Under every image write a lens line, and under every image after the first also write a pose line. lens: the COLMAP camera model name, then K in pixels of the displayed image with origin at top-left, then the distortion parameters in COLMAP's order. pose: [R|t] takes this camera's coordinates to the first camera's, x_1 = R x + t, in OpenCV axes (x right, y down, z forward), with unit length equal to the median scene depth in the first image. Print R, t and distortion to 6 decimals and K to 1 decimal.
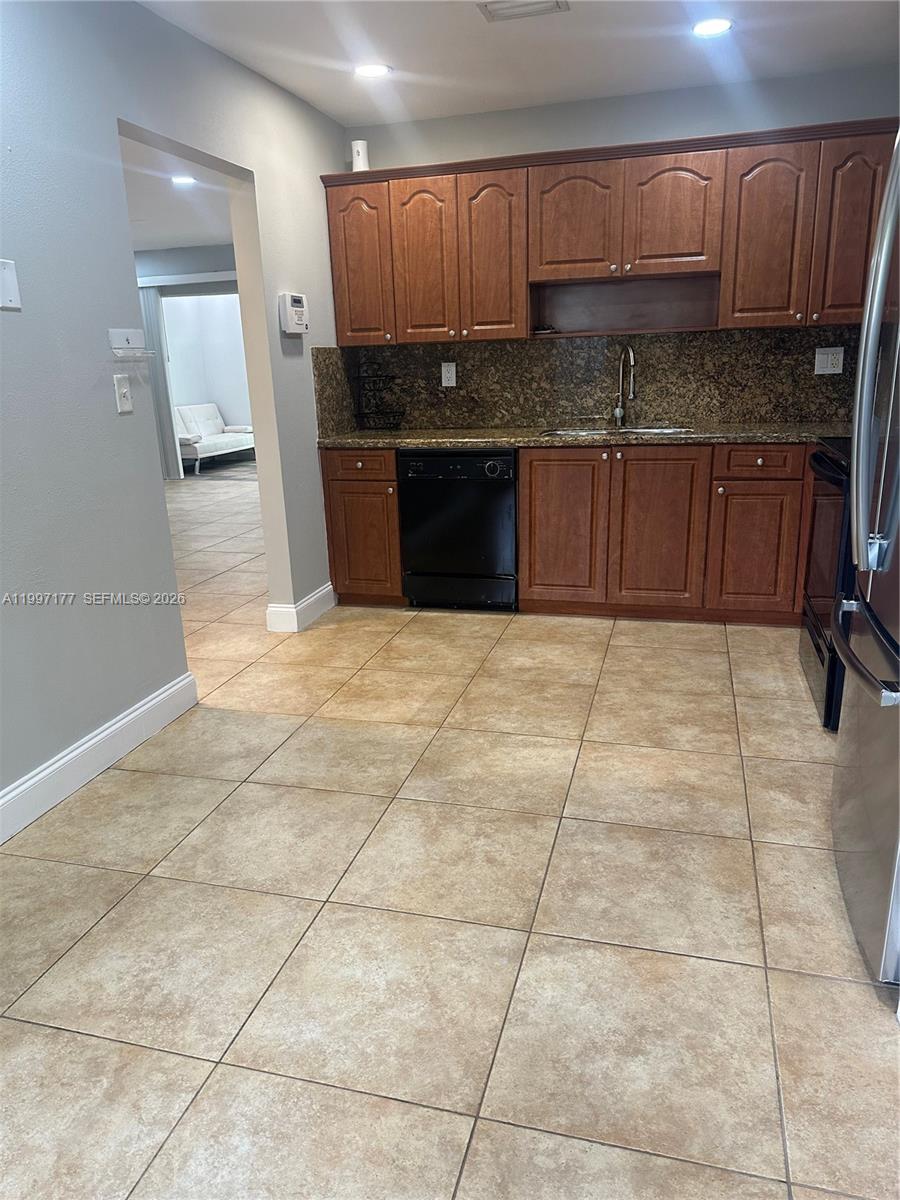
lens RADIAL K [[840.8, 0, 450.0], [0, 840.8, 600.0], [0, 0, 1]] dist [0.083079, -0.081049]
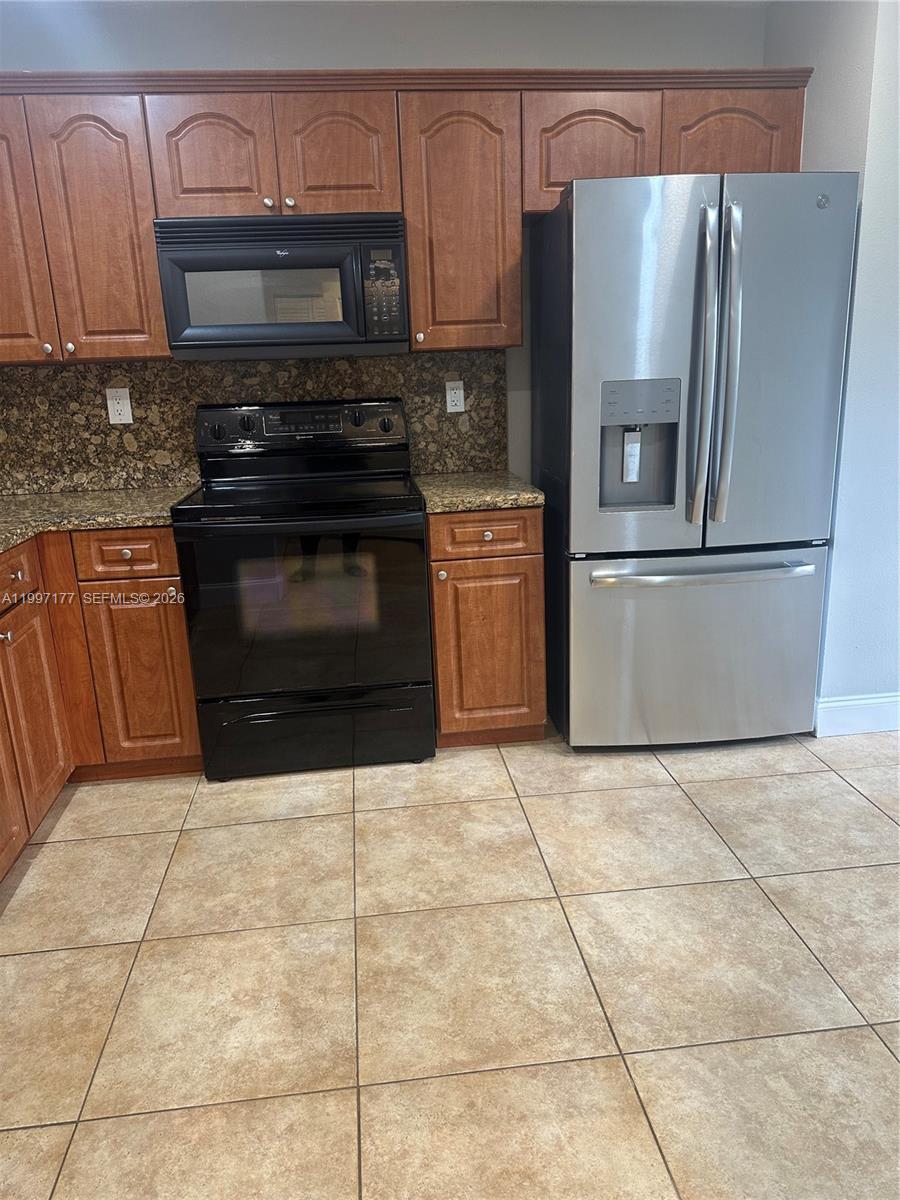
lens RADIAL K [[834.9, 0, 450.0], [0, 834.9, 600.0], [0, 0, 1]] dist [0.067699, -0.092125]
pose [[-0.371011, -0.201749, 0.906448, -0.438832], [0.306447, 0.894835, 0.324594, -0.345378], [-0.876608, 0.398206, -0.270168, 1.242397]]
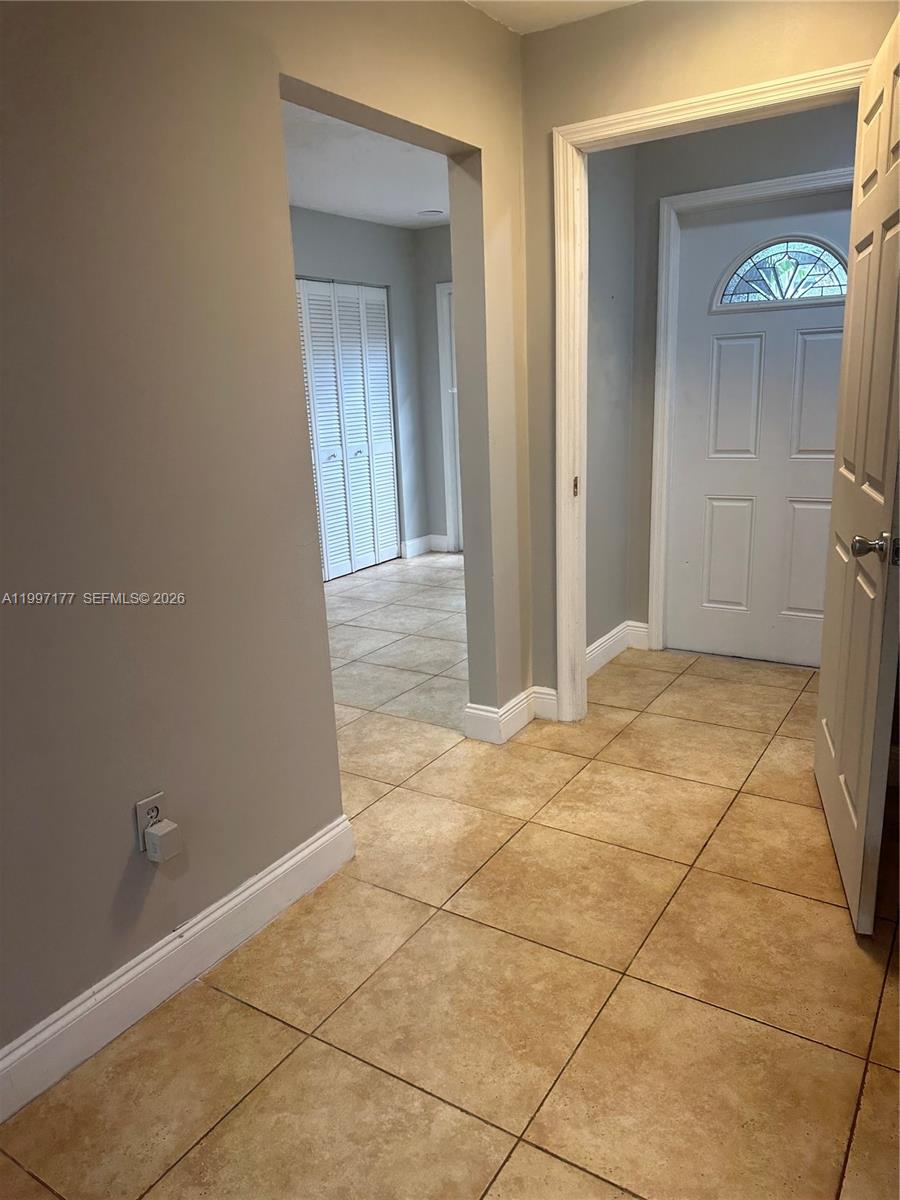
lens RADIAL K [[840.8, 0, 450.0], [0, 840.8, 600.0], [0, 0, 1]] dist [0.083079, -0.081049]
pose [[-0.953986, -0.009355, 0.299706, -0.704155], [0.145930, 0.858674, 0.491308, -0.625944], [-0.261946, 0.512437, -0.817797, 2.116091]]
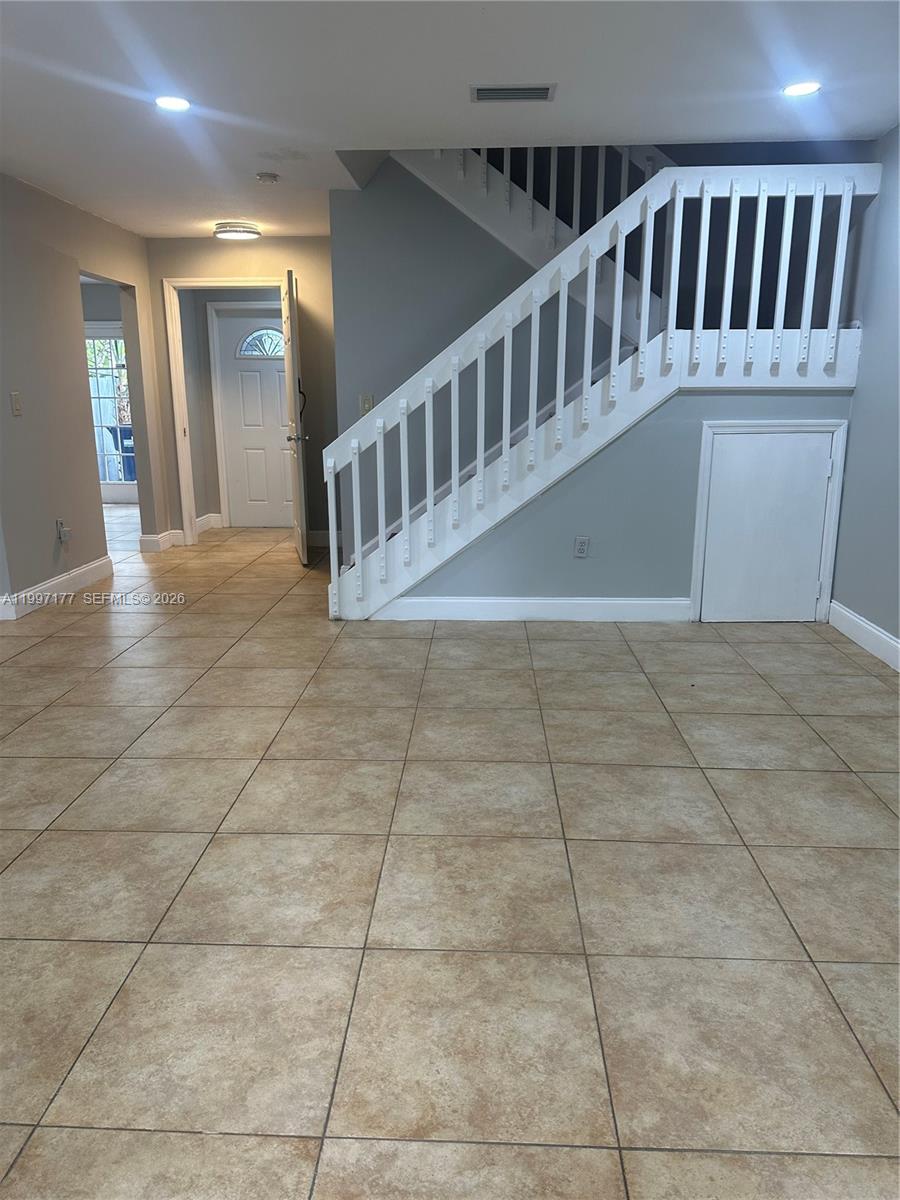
lens RADIAL K [[840.8, 0, 450.0], [0, 840.8, 600.0], [0, 0, 1]] dist [0.083079, -0.081049]
pose [[-0.974087, 0.086669, -0.208907, -0.723634], [-0.029135, 0.867886, 0.495909, -1.028520], [0.224288, 0.489145, -0.842872, 3.649479]]
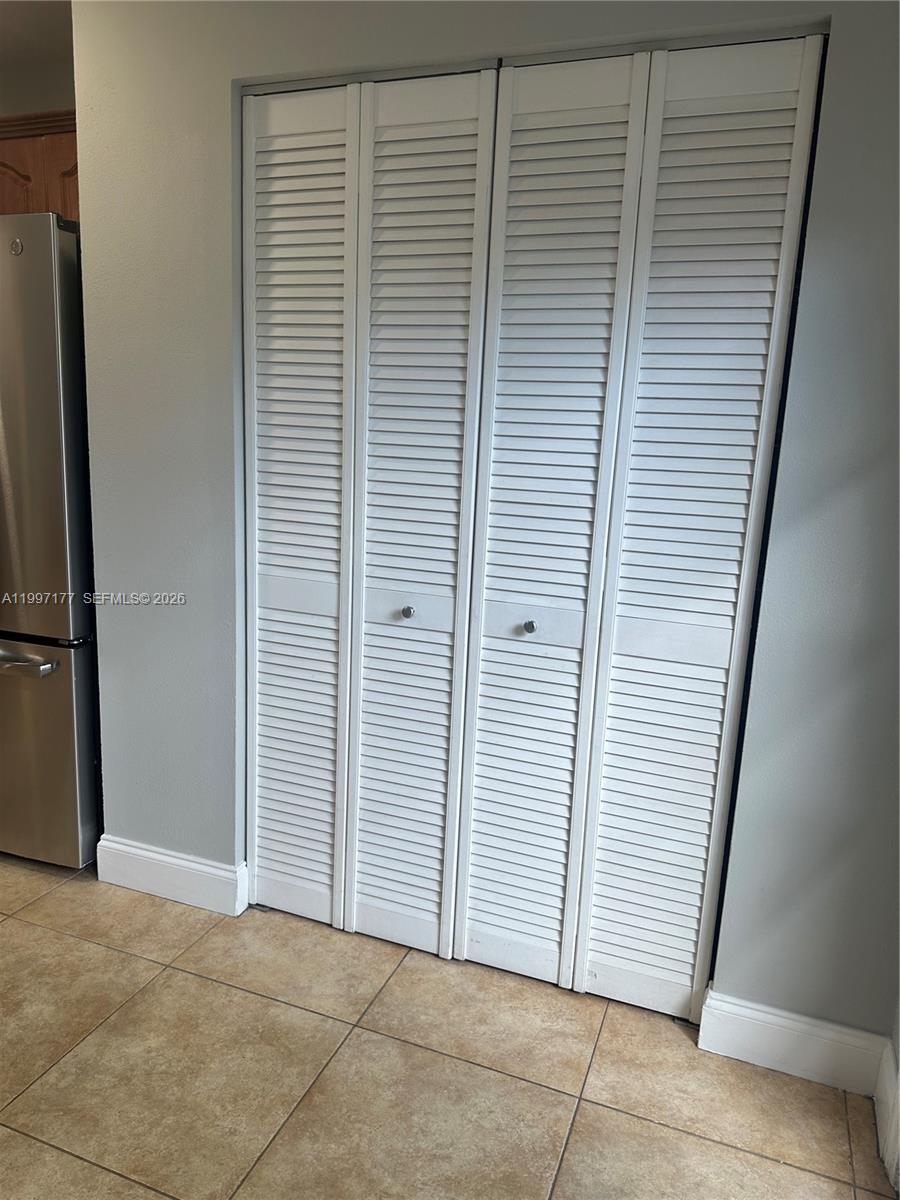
lens RADIAL K [[840.8, 0, 450.0], [0, 840.8, 600.0], [0, 0, 1]] dist [0.083079, -0.081049]
pose [[0.081522, -0.159603, 0.983810, -0.477864], [0.229445, 0.963588, 0.137310, -0.020940], [-0.969902, 0.214536, 0.115173, 0.098785]]
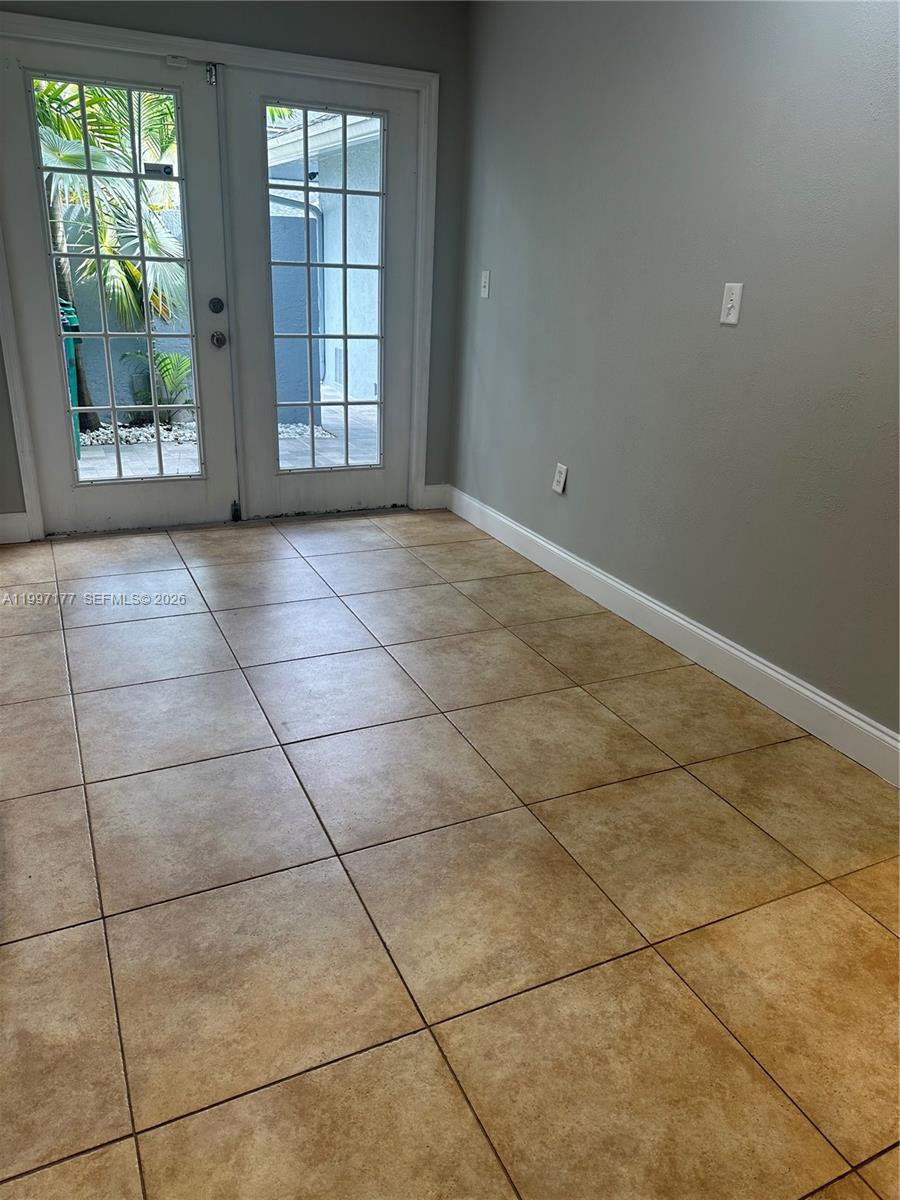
lens RADIAL K [[853.3, 0, 433.2], [0, 853.3, 602.6], [0, 0, 1]] dist [0.028418, -0.022075]
pose [[-0.763211, 0.247492, -0.596872, 0.434369], [-0.198460, 0.789300, 0.581050, -0.379103], [0.614917, 0.561919, -0.553285, 1.215803]]
